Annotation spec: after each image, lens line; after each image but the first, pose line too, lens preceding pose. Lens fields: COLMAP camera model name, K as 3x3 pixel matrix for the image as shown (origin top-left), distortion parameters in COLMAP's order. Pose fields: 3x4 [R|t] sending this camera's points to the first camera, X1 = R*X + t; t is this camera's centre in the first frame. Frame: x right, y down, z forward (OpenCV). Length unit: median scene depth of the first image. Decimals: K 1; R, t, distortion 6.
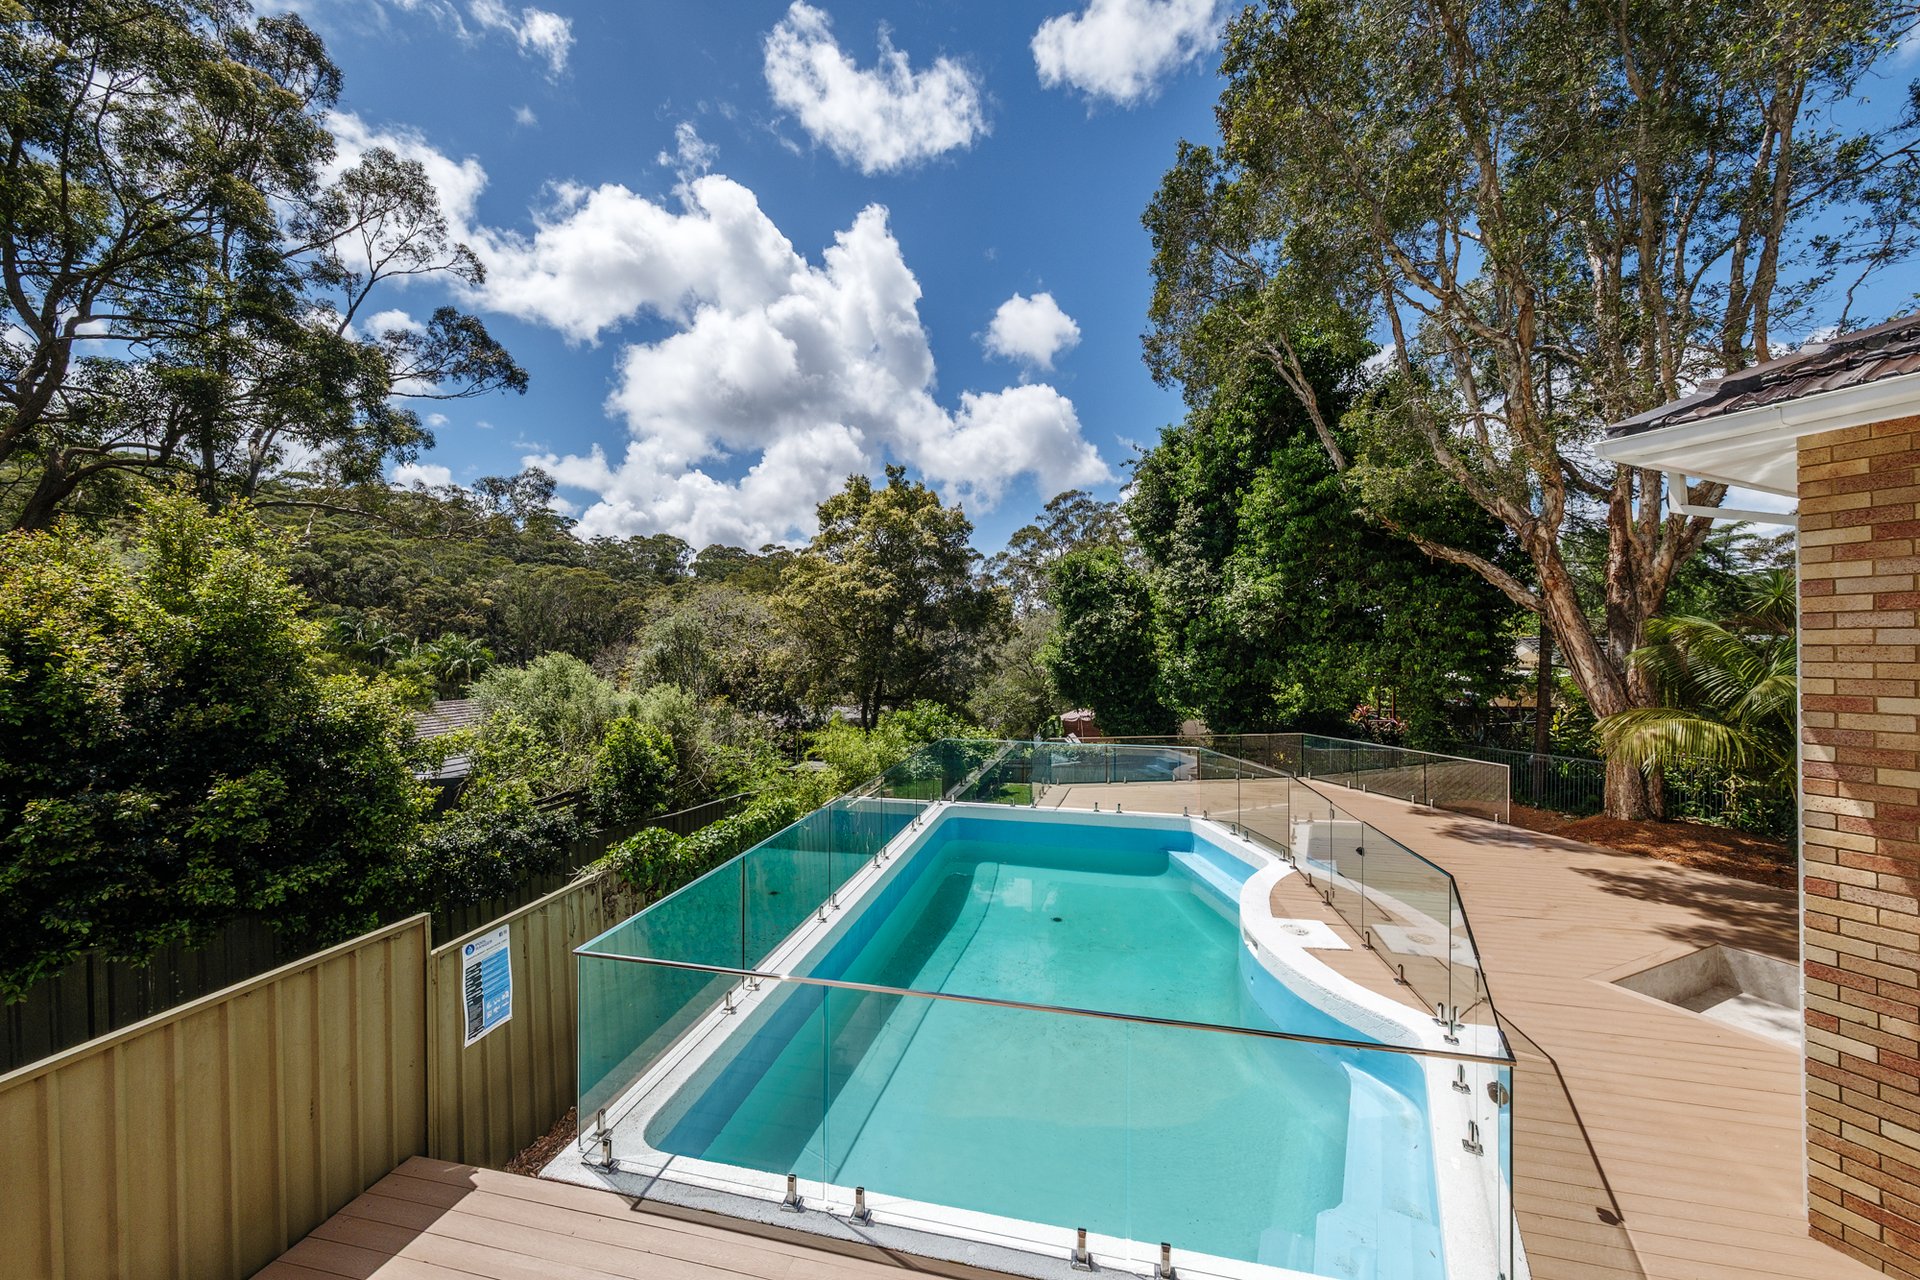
lens RADIAL K [[653.6, 0, 955.9], [0, 653.6, 646.6], [0, 0, 1]] dist [-0.008050, -0.000090]
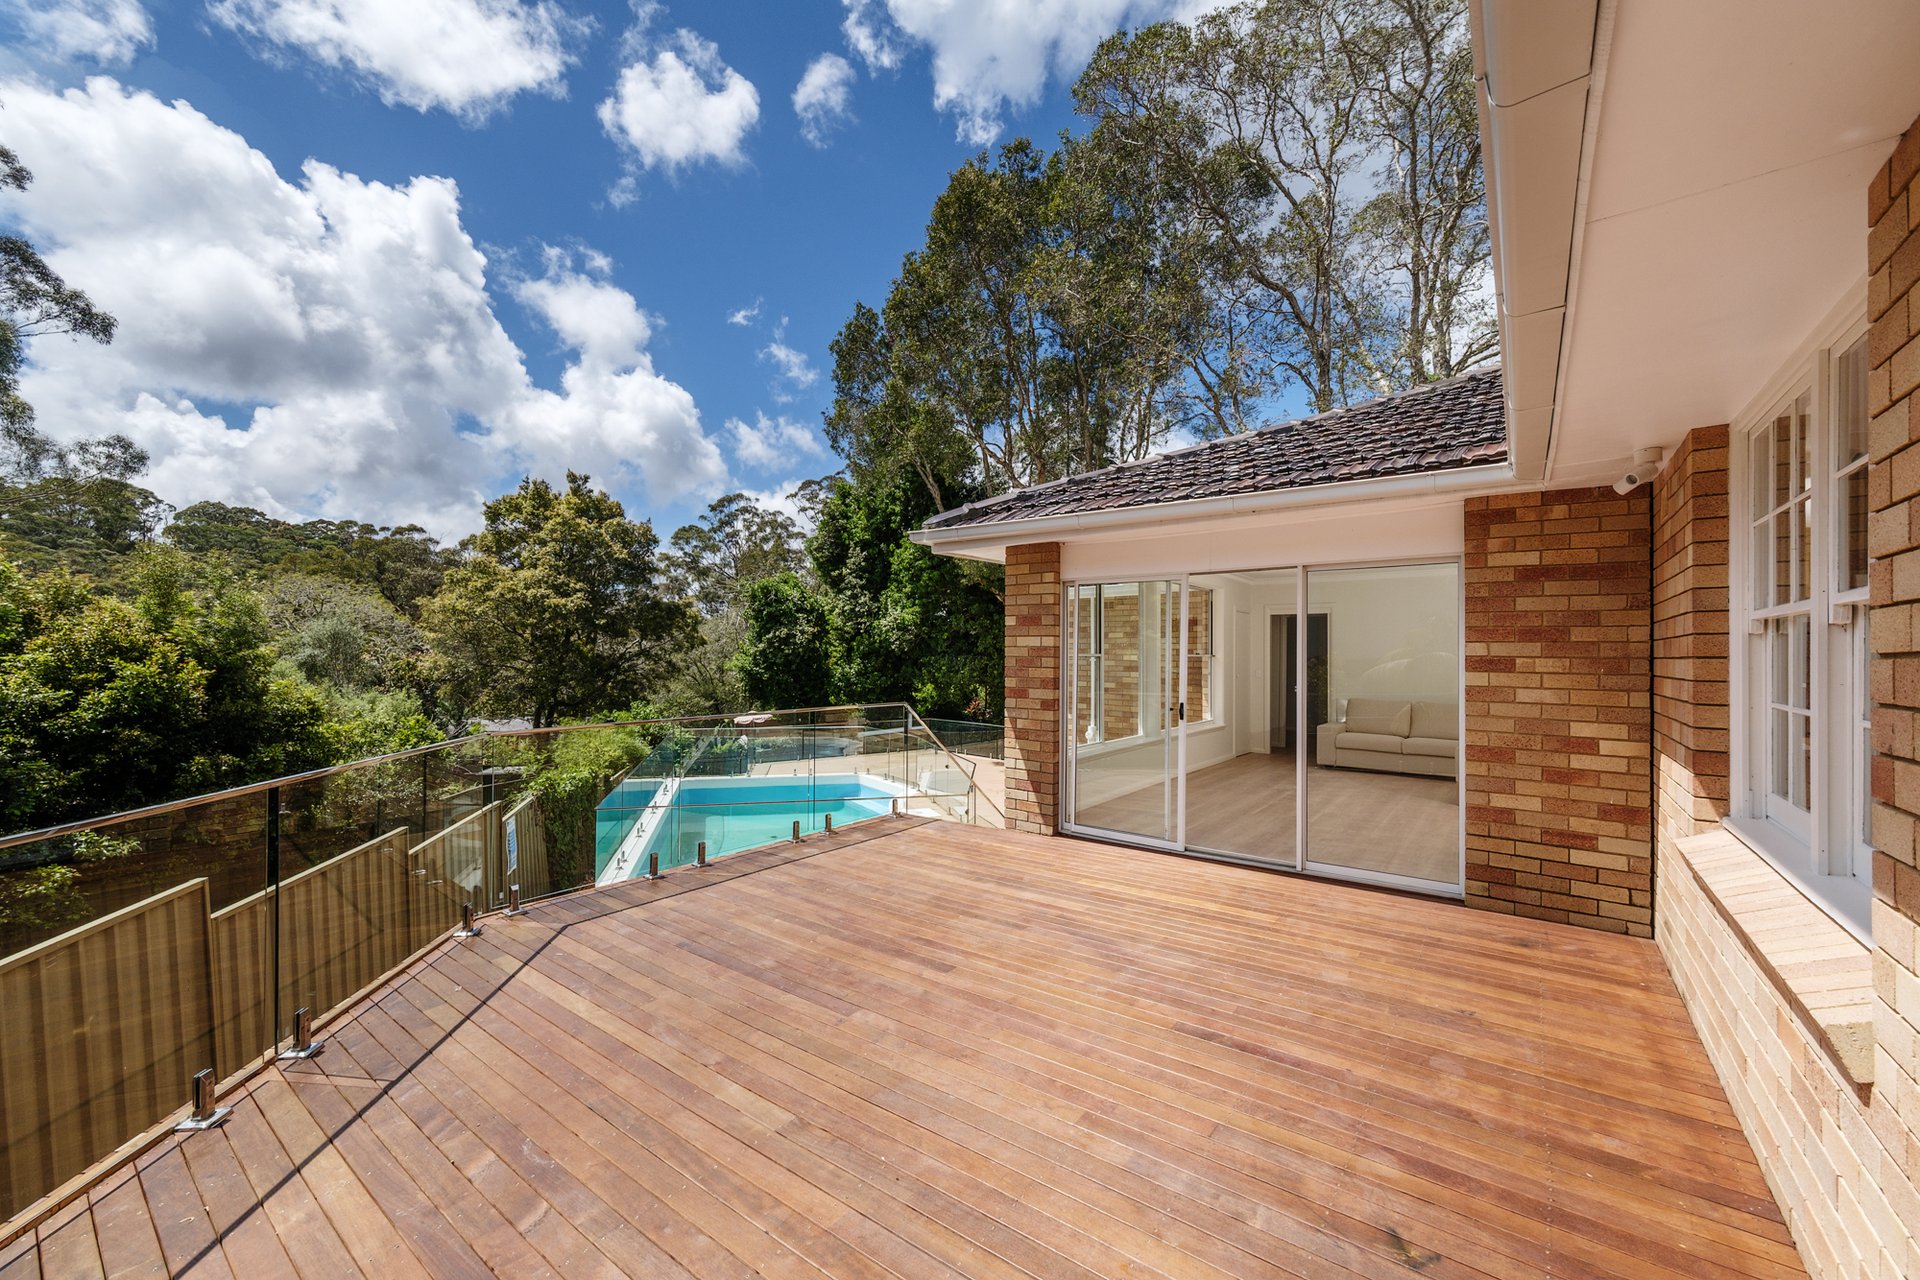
lens RADIAL K [[754.2, 0, 959.0], [0, 754.2, 644.0], [0, 0, 1]] dist [-0.000397, -0.000389]
pose [[0.879175, 0.014123, 0.476289, -0.166667], [-0.010722, 0.999894, -0.009857, -0.011973], [-0.476378, 0.003559, 0.879233, -0.394316]]
